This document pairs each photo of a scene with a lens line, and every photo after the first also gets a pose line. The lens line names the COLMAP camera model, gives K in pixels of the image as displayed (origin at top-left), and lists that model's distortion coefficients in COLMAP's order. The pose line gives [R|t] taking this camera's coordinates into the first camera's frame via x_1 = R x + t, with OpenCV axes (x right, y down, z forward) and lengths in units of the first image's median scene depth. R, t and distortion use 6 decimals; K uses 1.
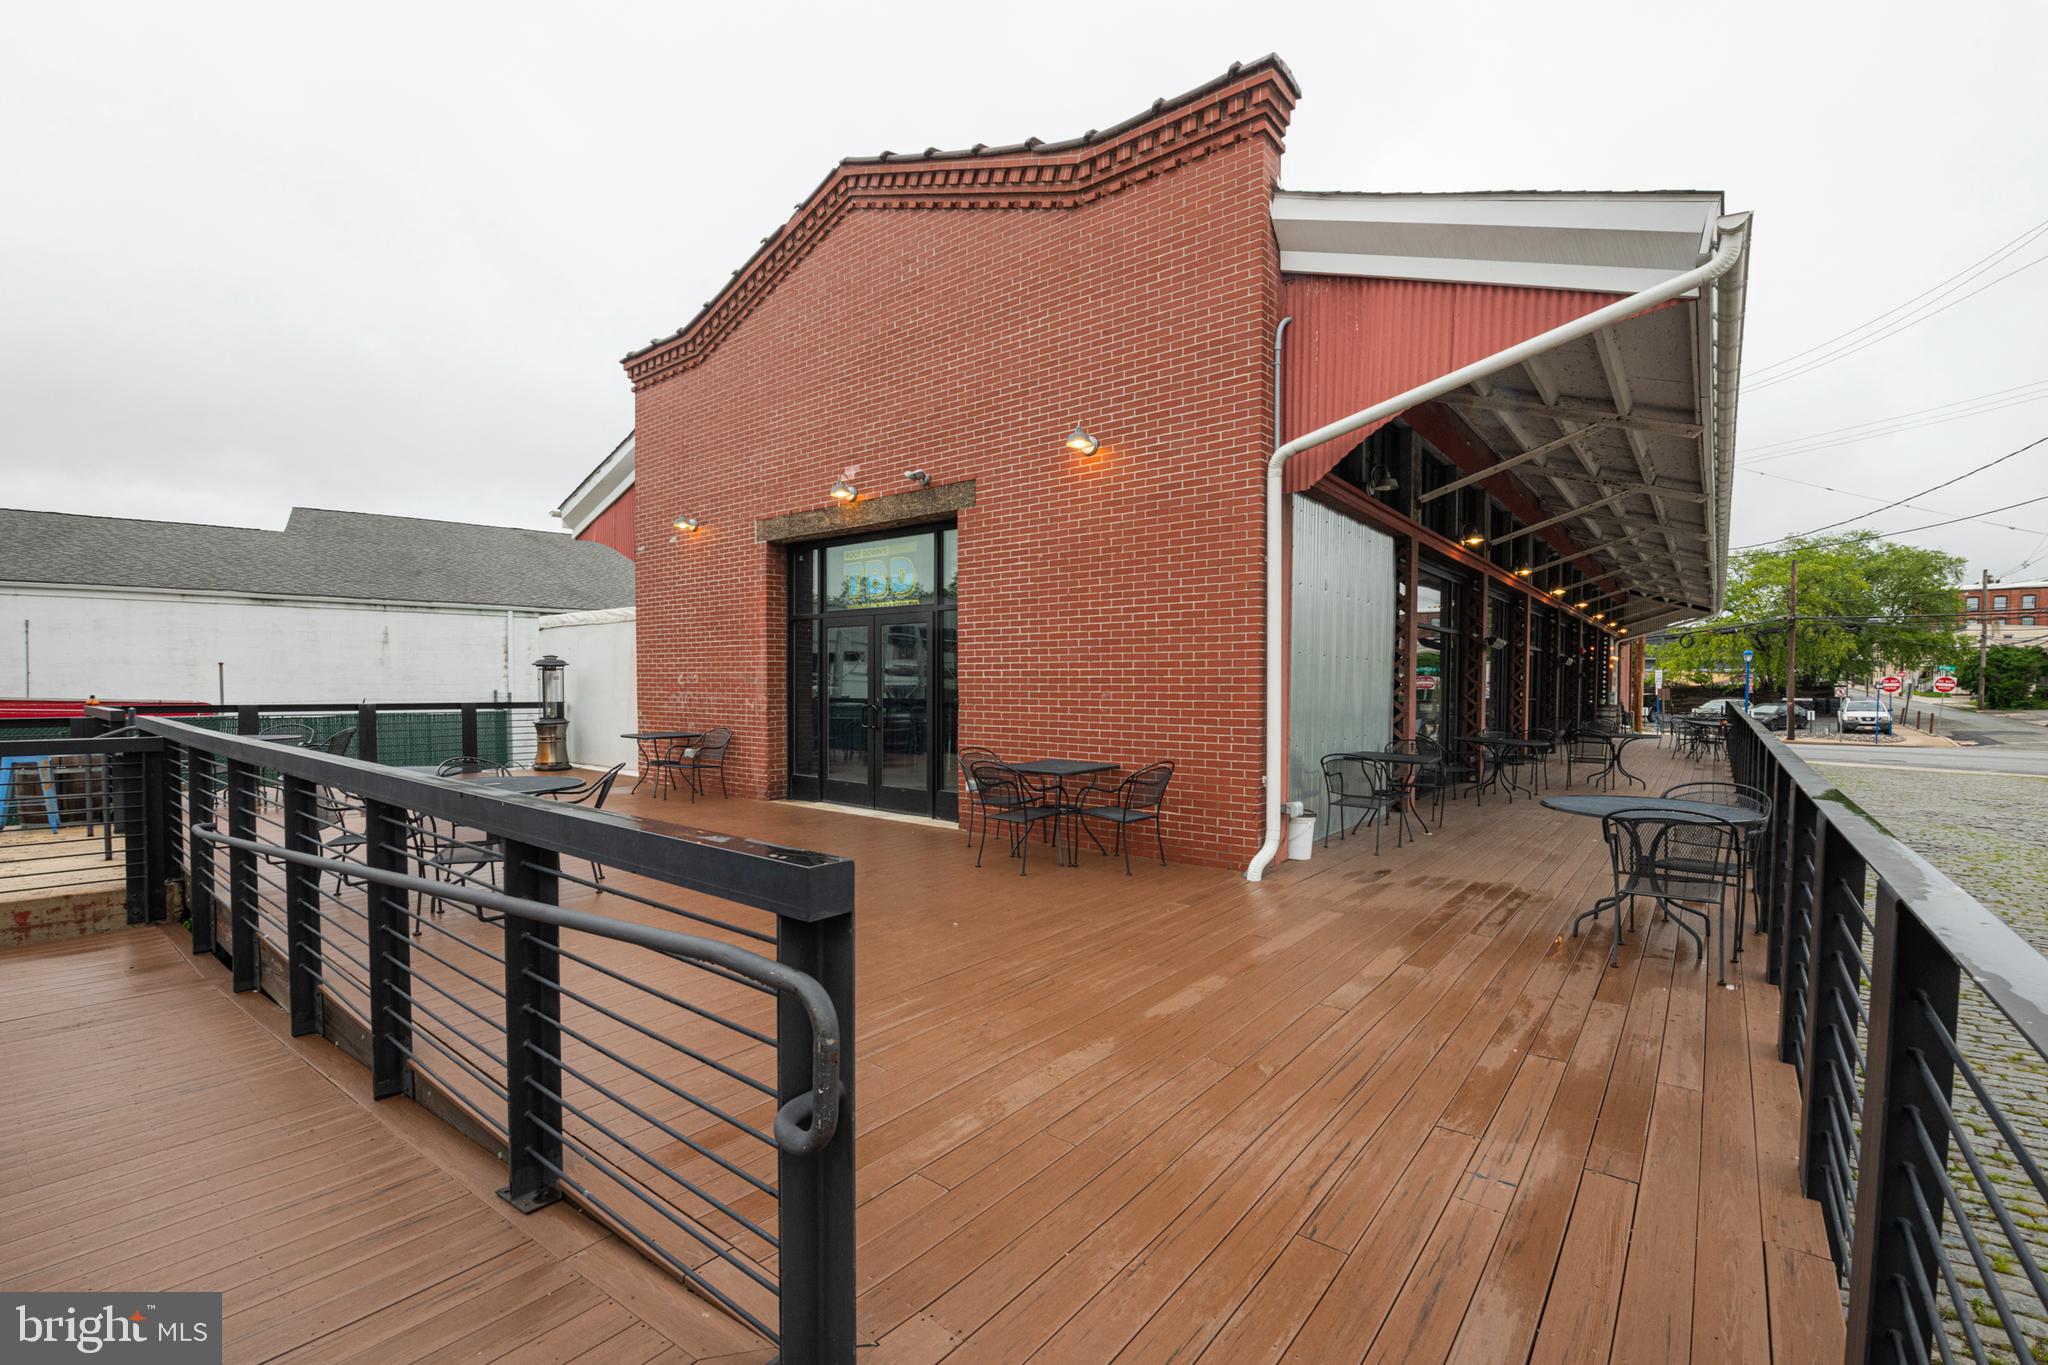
lens RADIAL K [[880.1, 0, 1030.5], [0, 880.1, 715.5], [0, 0, 1]] dist [-0.002589, -0.000336]
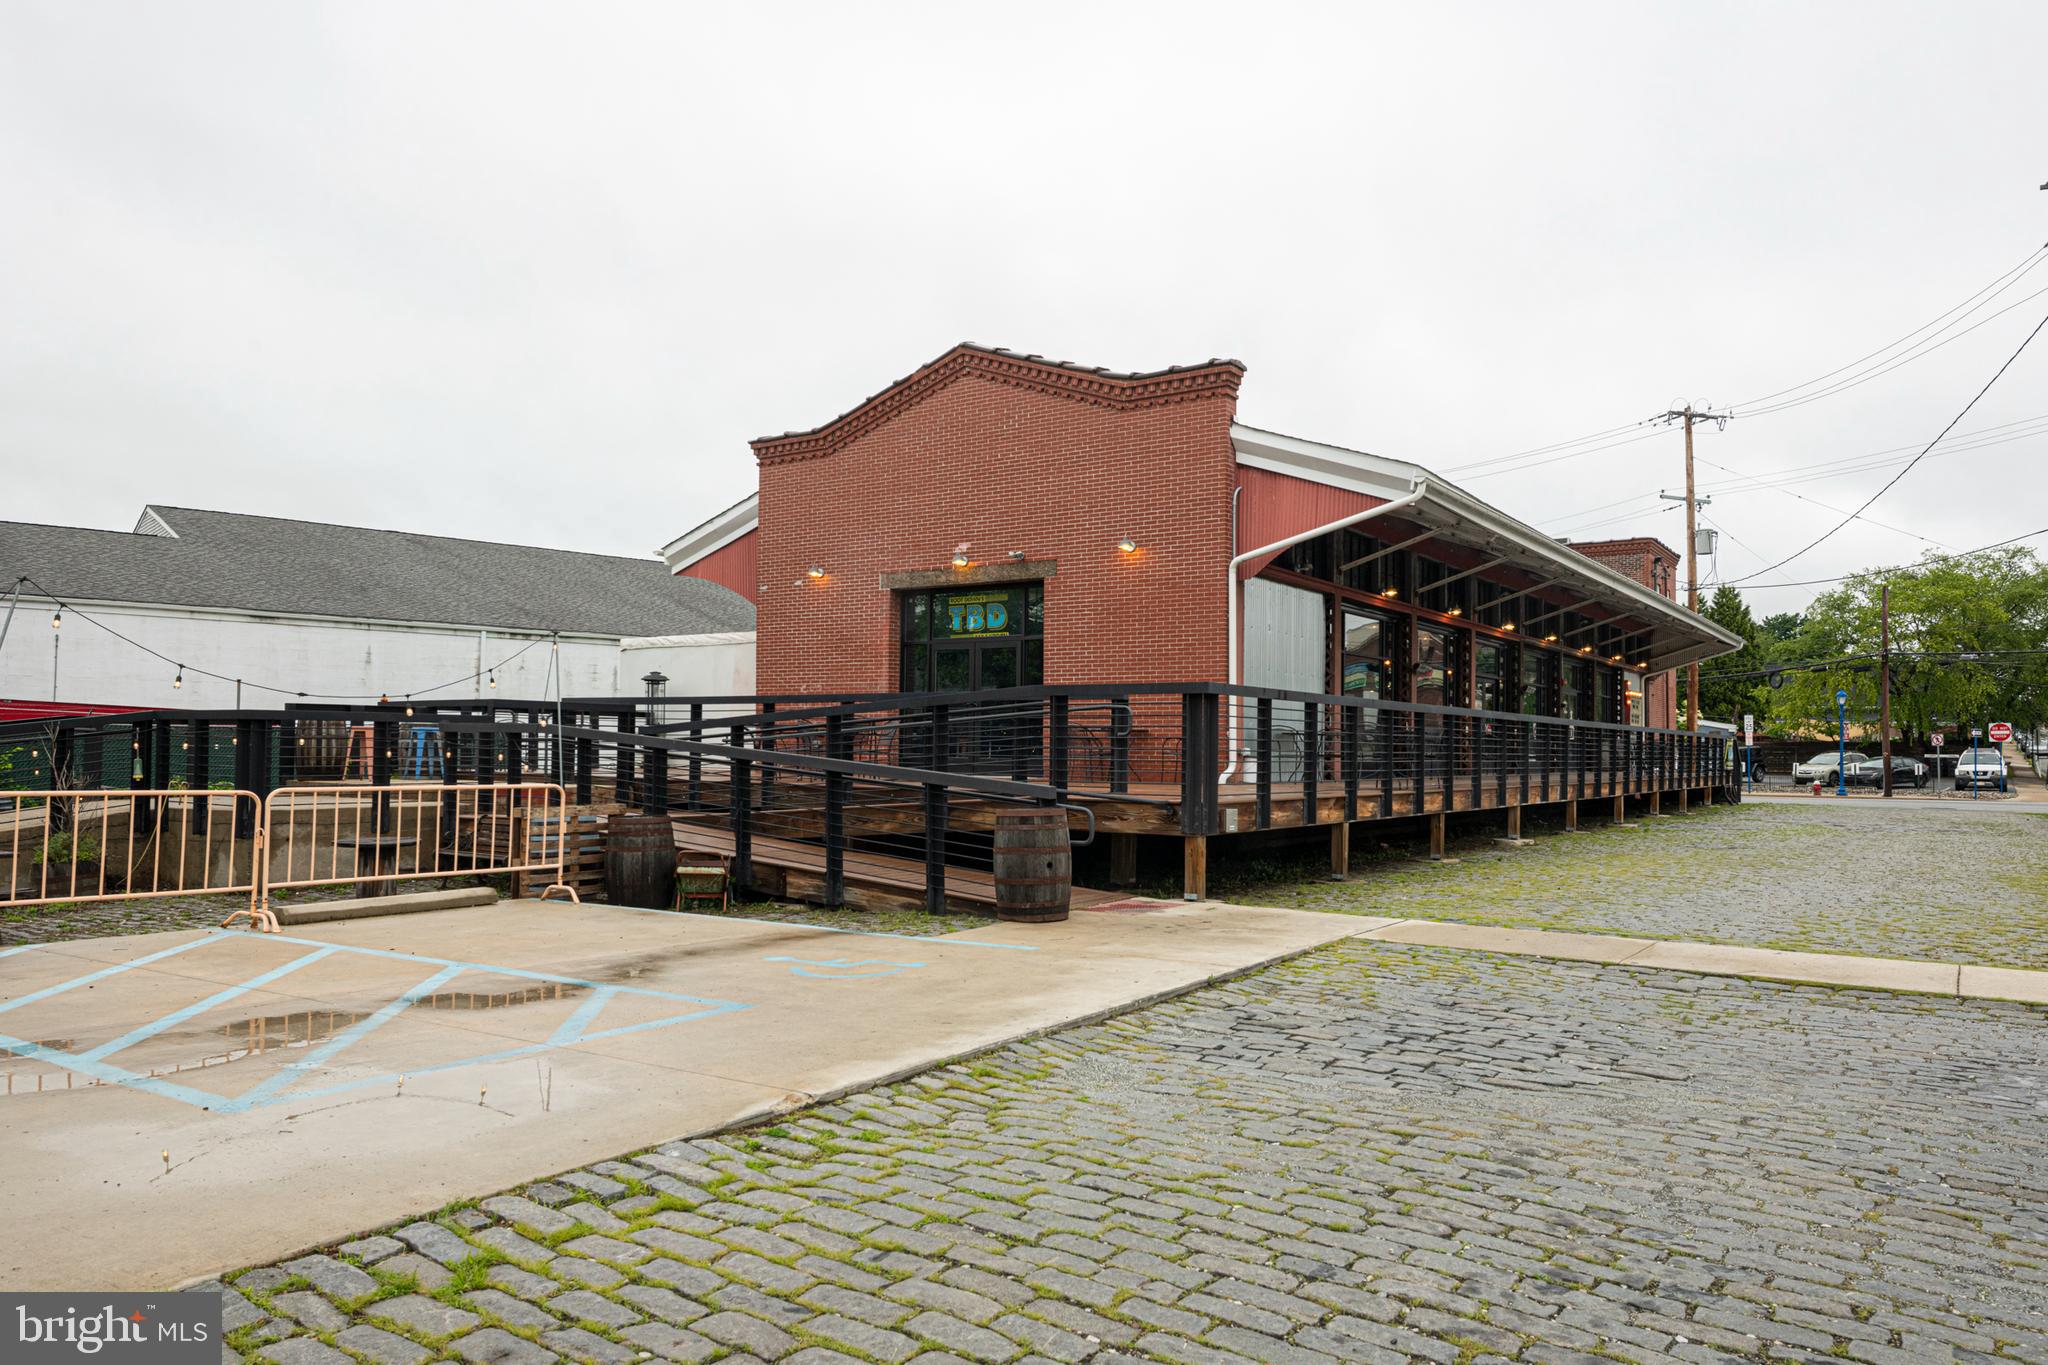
lens RADIAL K [[1442.8, 0, 1021.2], [0, 1442.8, 736.5], [0, 0, 1]] dist [0.003605, 0.000962]
pose [[0.997968, 0.006837, 0.063350, -0.277769], [-0.003938, 0.998944, -0.045767, 0.167777], [-0.063596, 0.045424, 0.996941, -1.535543]]
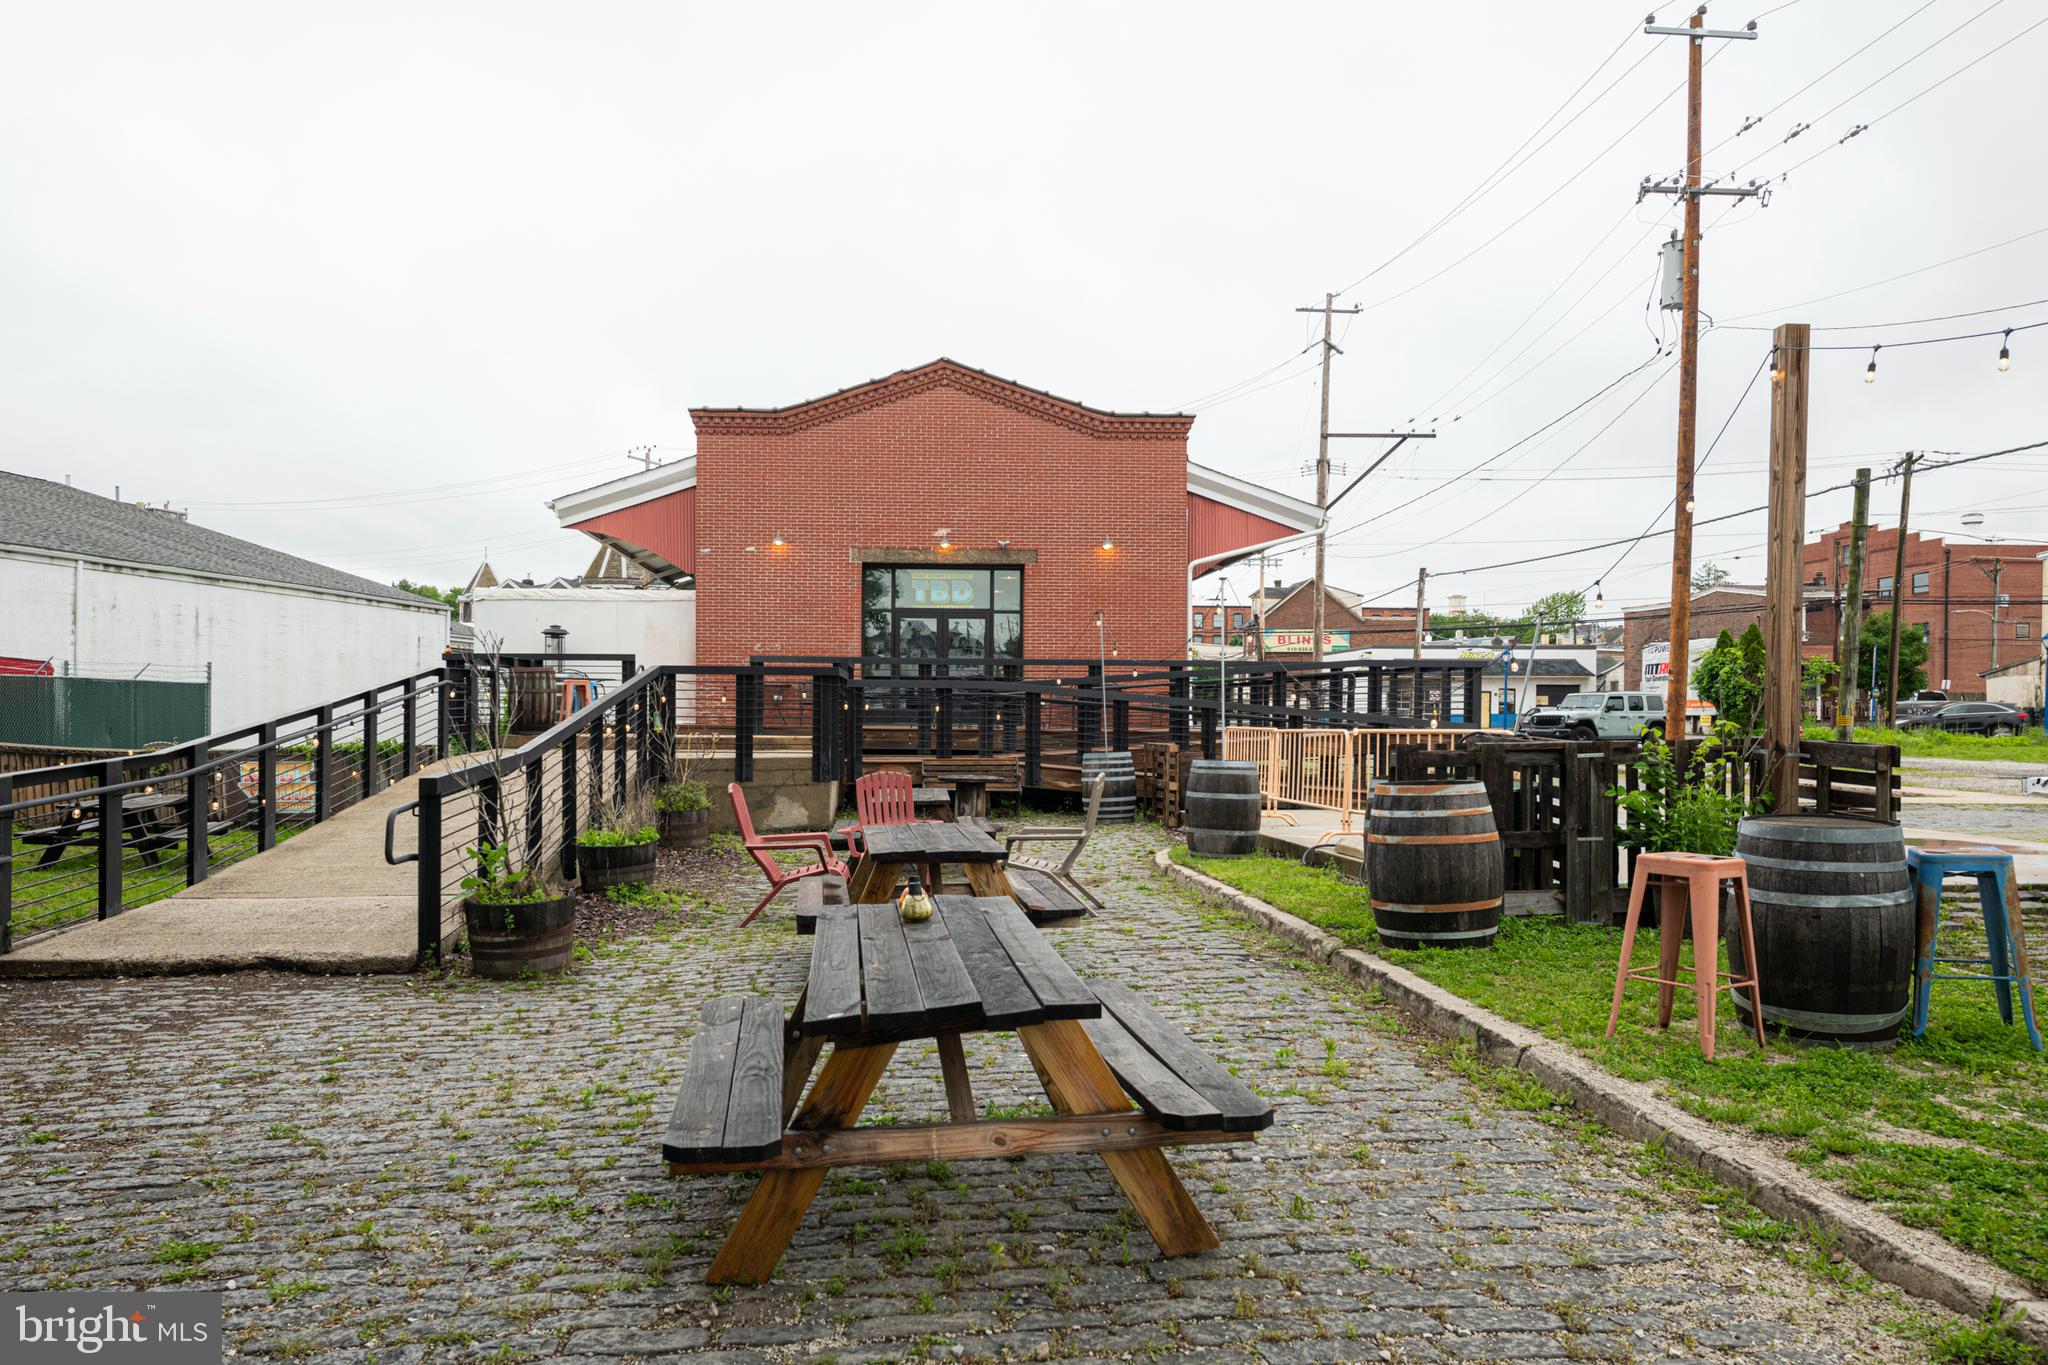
lens RADIAL K [[1484.5, 0, 1021.1], [0, 1484.5, 735.2], [0, 0, 1]] dist [0.000698, -0.004256]
pose [[0.750816, -0.005595, 0.660488, -2.198926], [0.019341, 0.999722, -0.013518, 0.186058], [-0.660228, 0.022924, 0.750715, -1.419457]]
